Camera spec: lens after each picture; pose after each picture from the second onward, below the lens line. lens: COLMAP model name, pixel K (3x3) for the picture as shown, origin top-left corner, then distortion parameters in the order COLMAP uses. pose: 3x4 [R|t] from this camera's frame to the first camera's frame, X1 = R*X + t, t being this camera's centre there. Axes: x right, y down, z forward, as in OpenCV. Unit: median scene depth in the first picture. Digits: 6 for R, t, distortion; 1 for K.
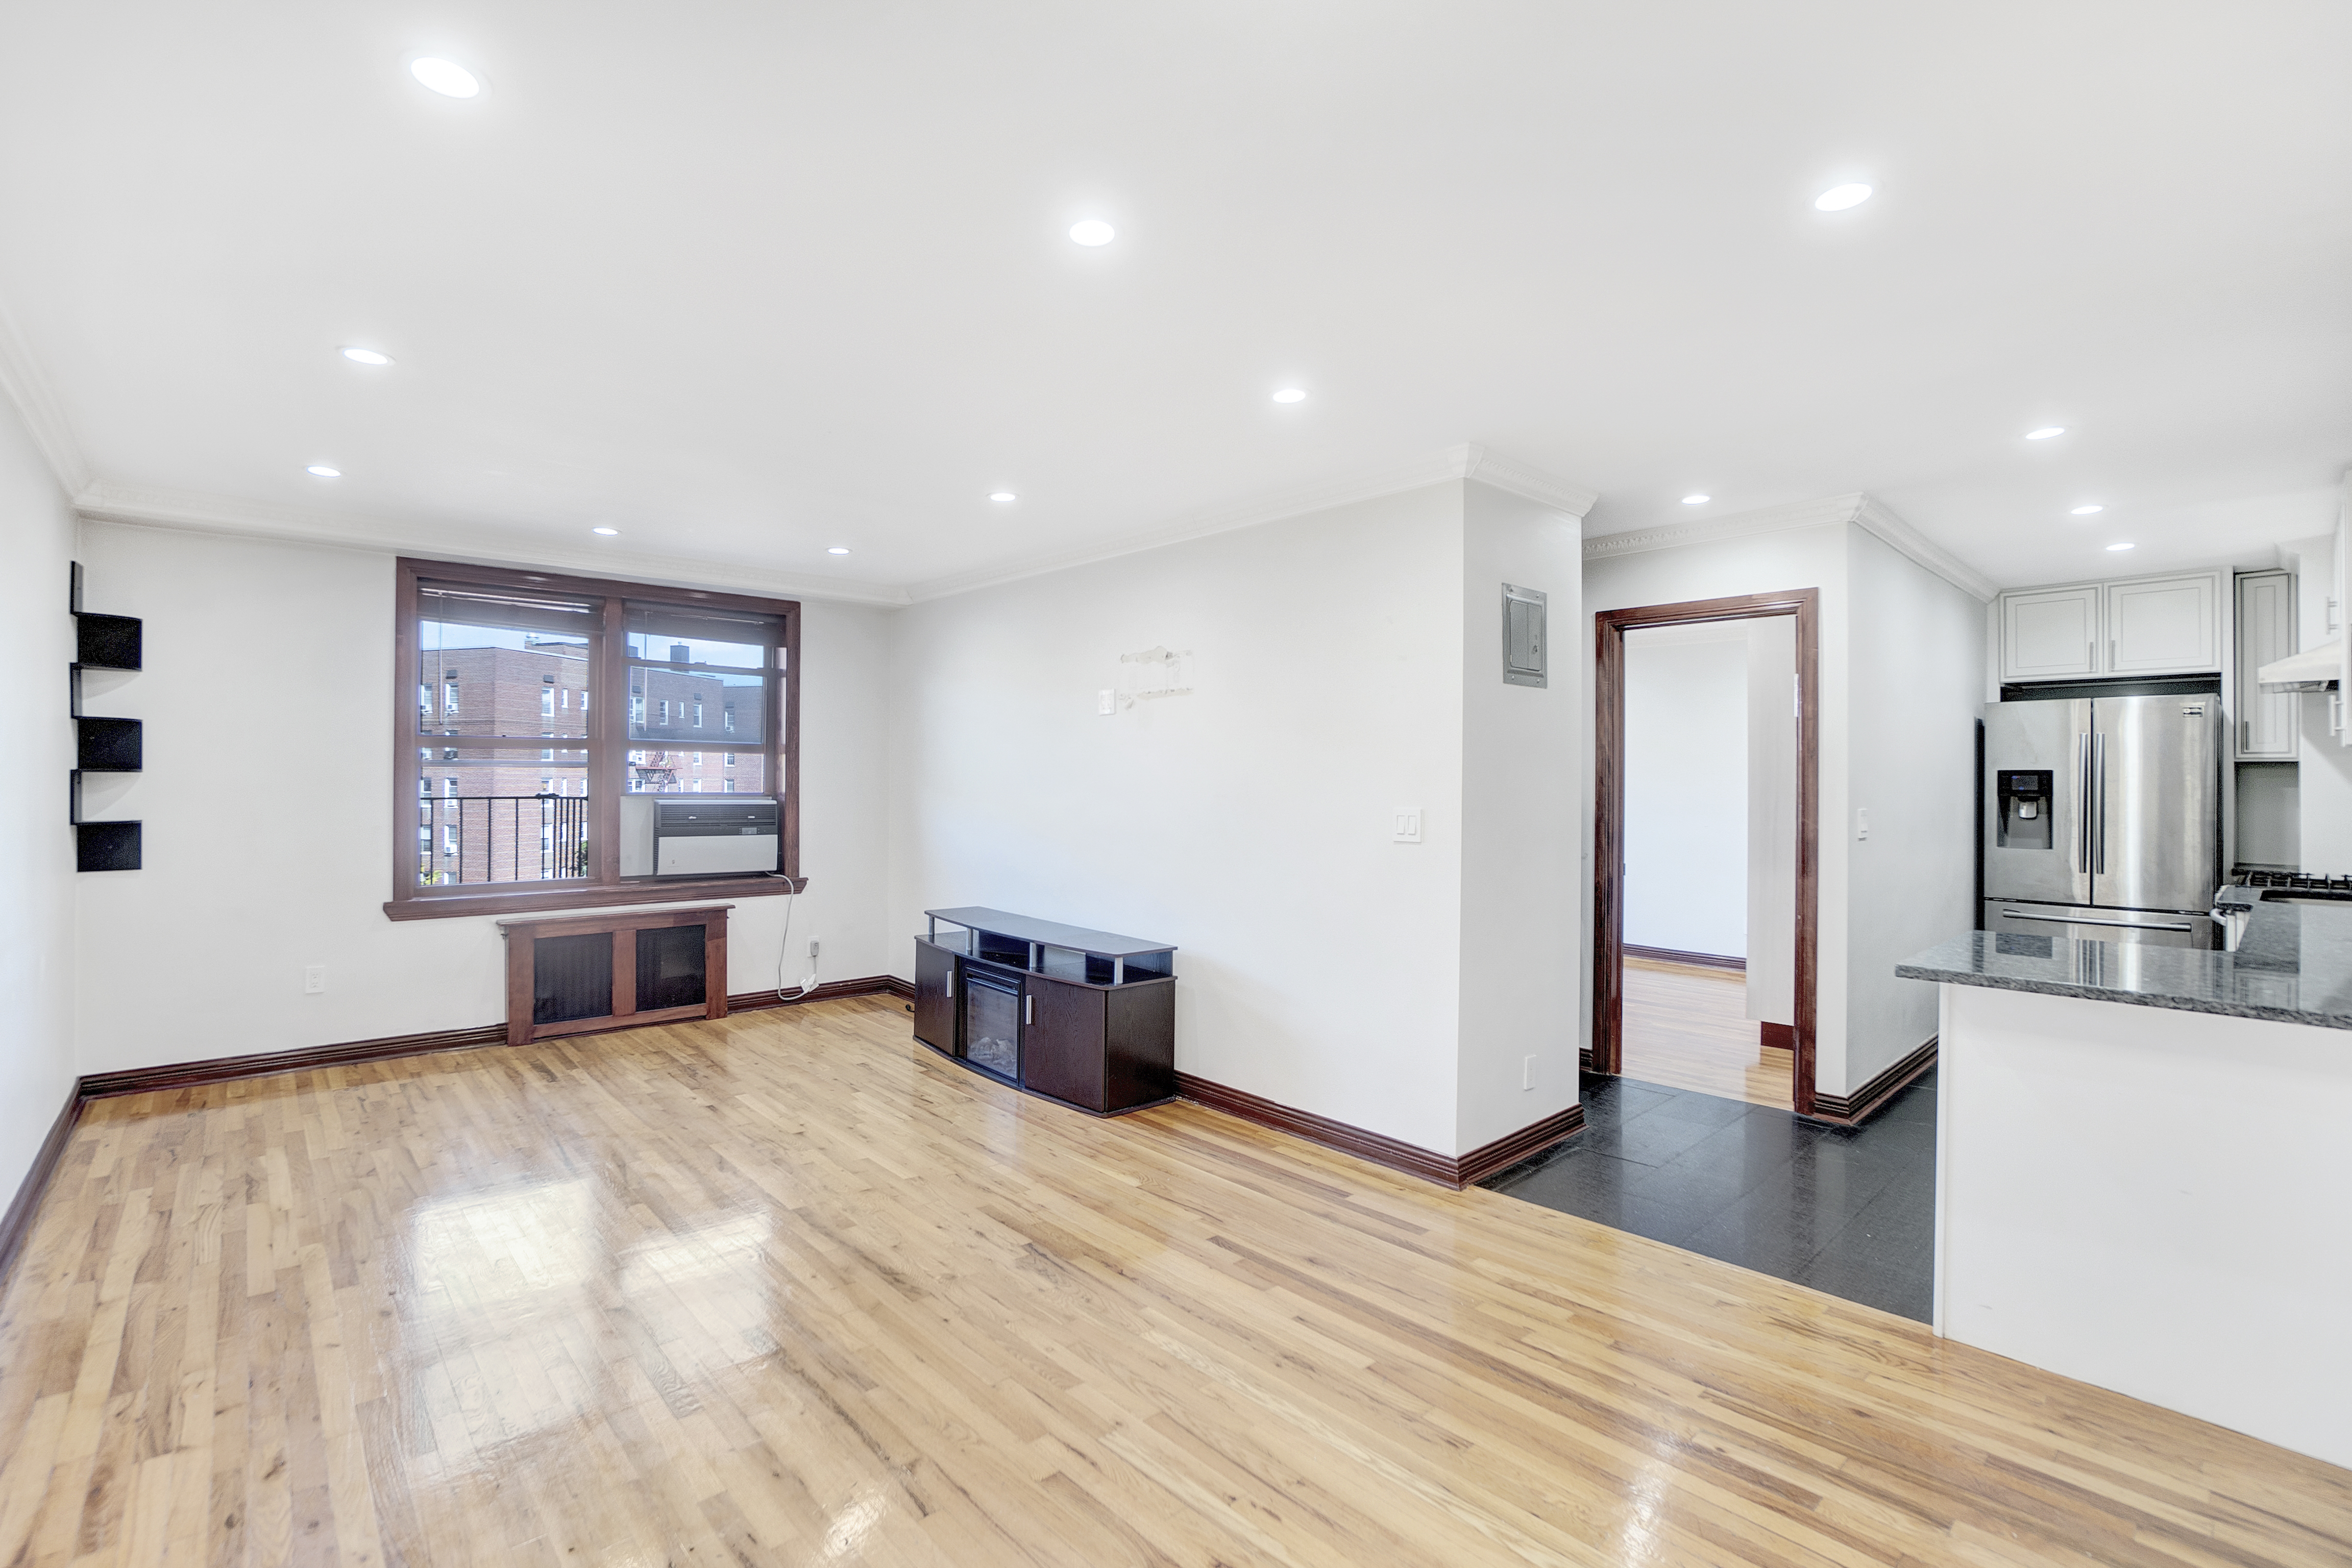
lens RADIAL K [[1070.5, 0, 1139.7], [0, 1070.5, 775.6], [0, 0, 1]] dist [-0.059424, 0.024228]
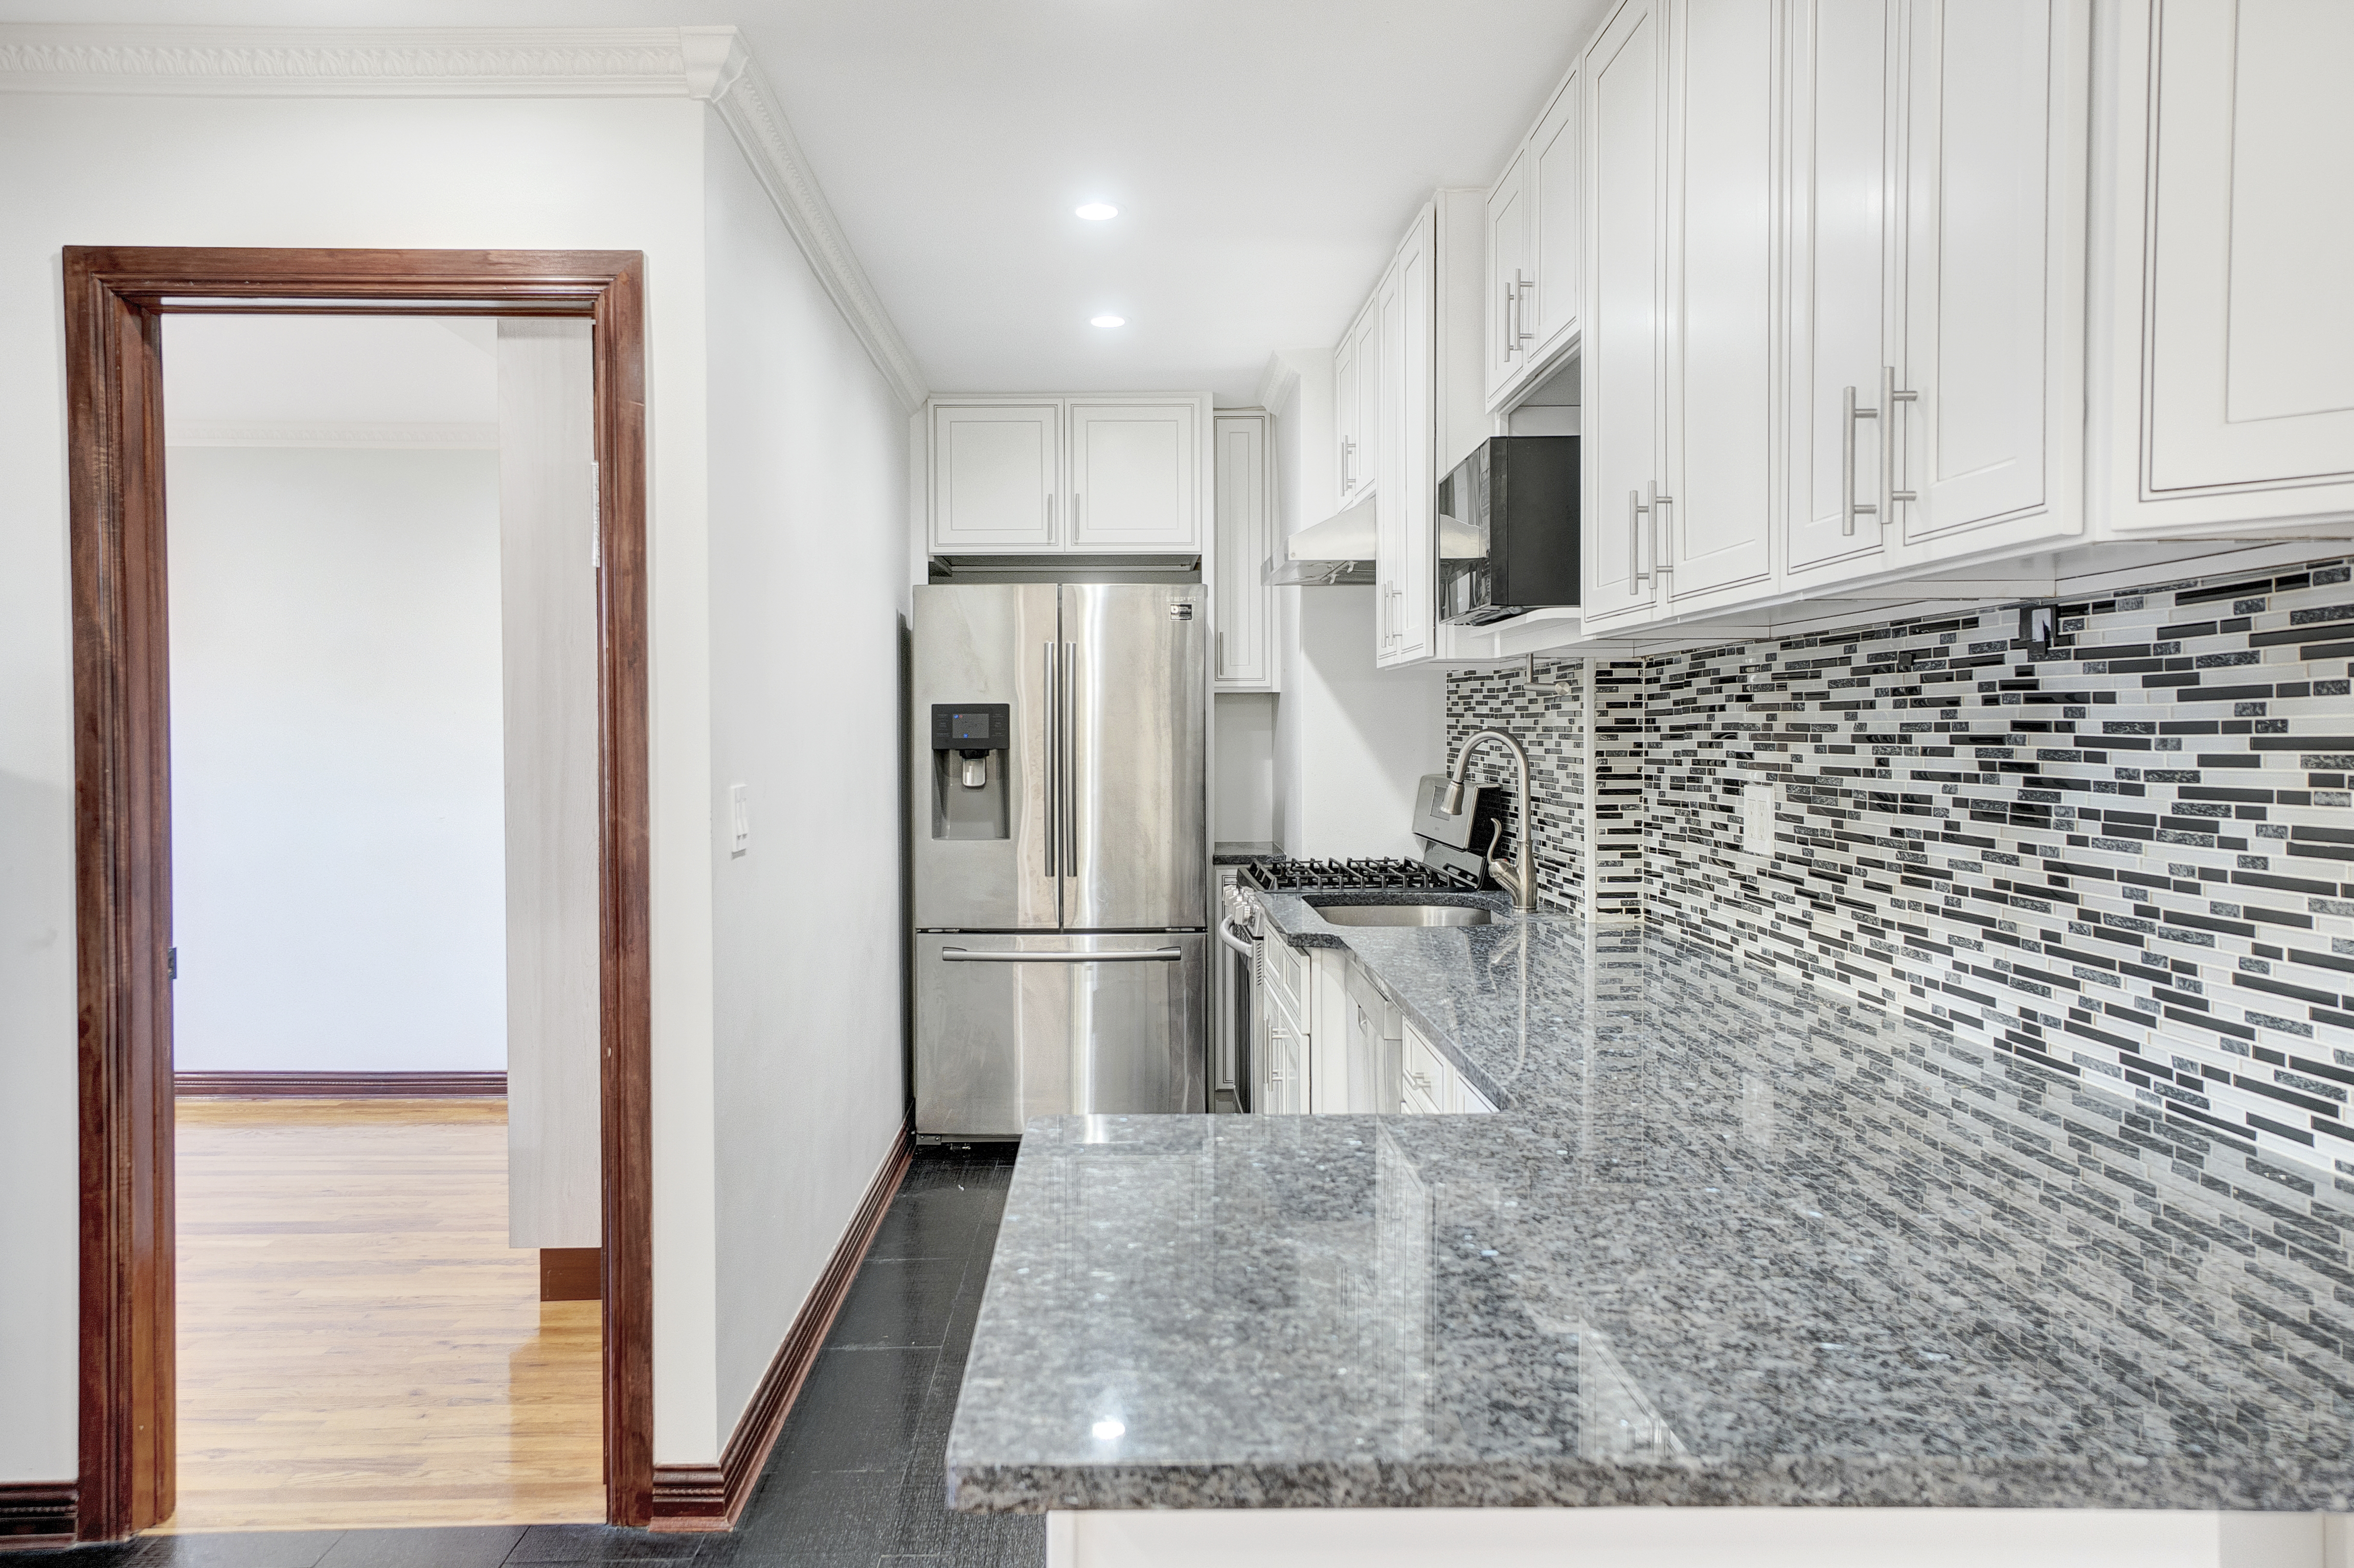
lens RADIAL K [[1688.2, 0, 1169.7], [0, 1688.2, 766.9], [0, 0, 1]] dist [-0.000343, 0.061070]
pose [[0.639771, -0.024198, 0.768184, 0.231541], [0.003795, 0.999592, 0.028327, 0.003987], [-0.768556, -0.015207, 0.639602, 0.359803]]
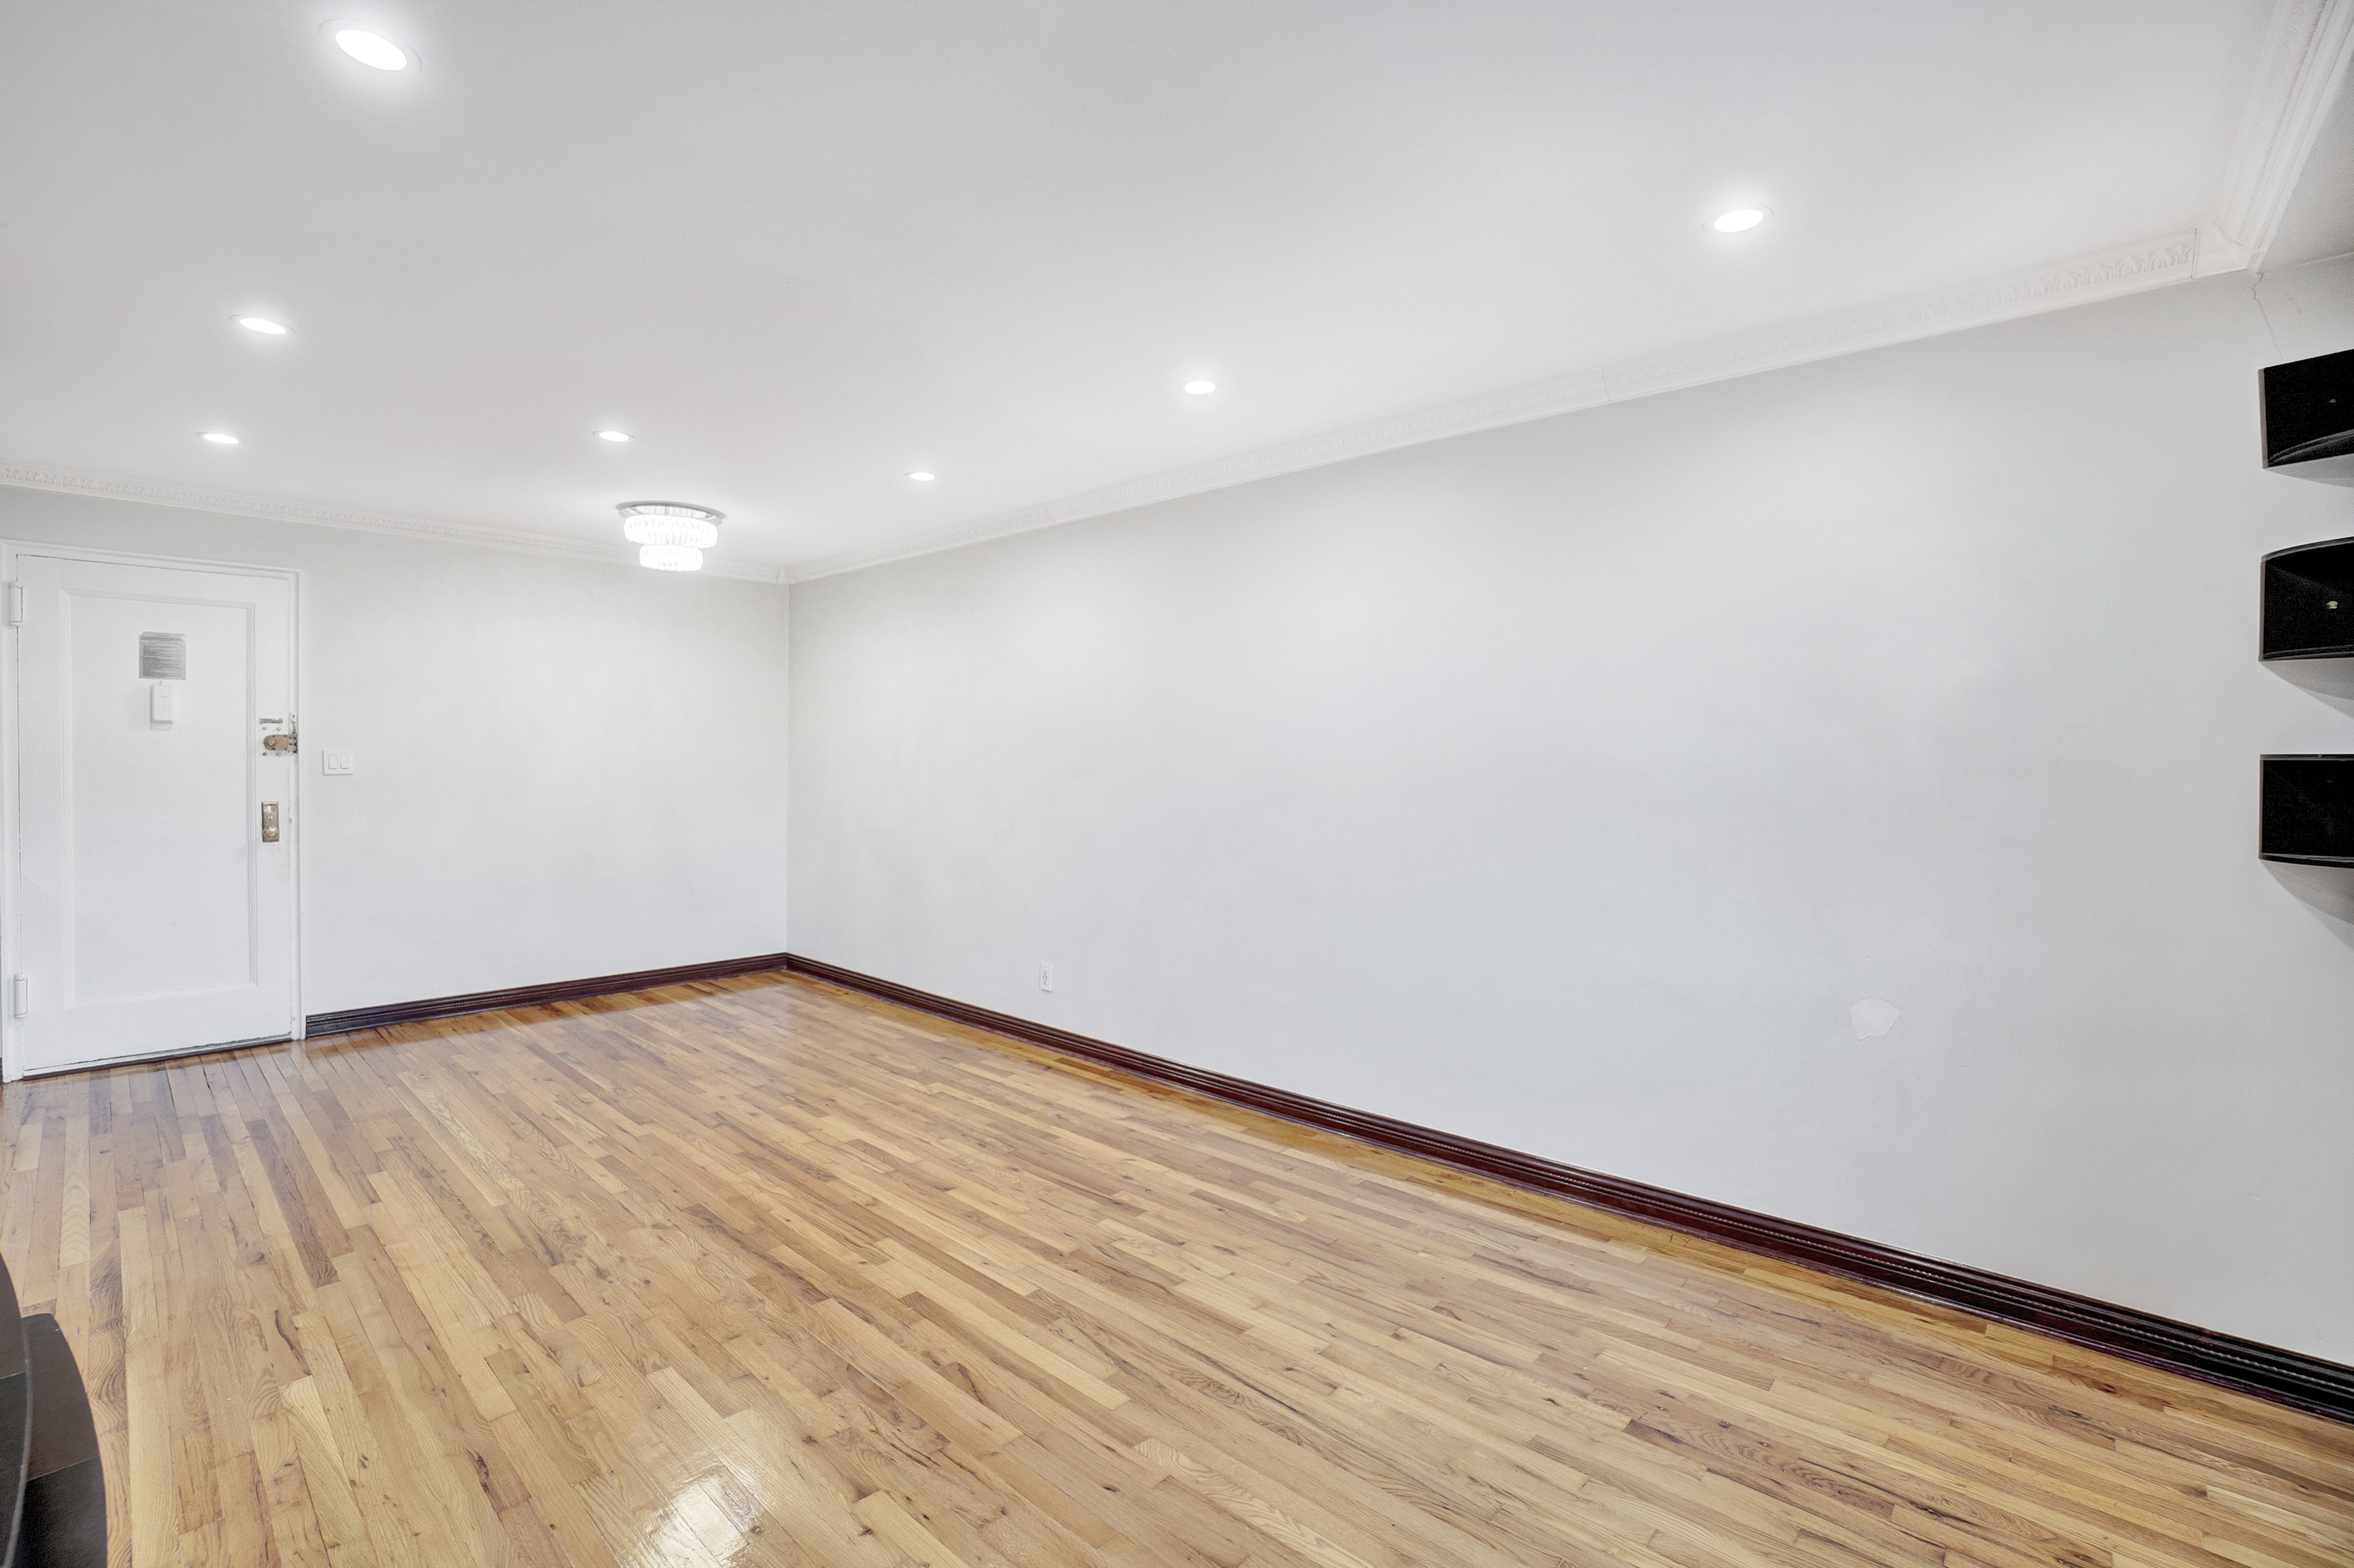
lens RADIAL K [[1038.8, 0, 1139.6], [0, 1038.8, 768.4], [0, 0, 1]] dist [-0.062257, 0.022165]
pose [[-0.995628, -0.009876, -0.092884, -0.332963], [-0.010491, 0.999926, 0.006134, 0.003029], [0.092816, 0.007082, -0.995658, 1.217314]]
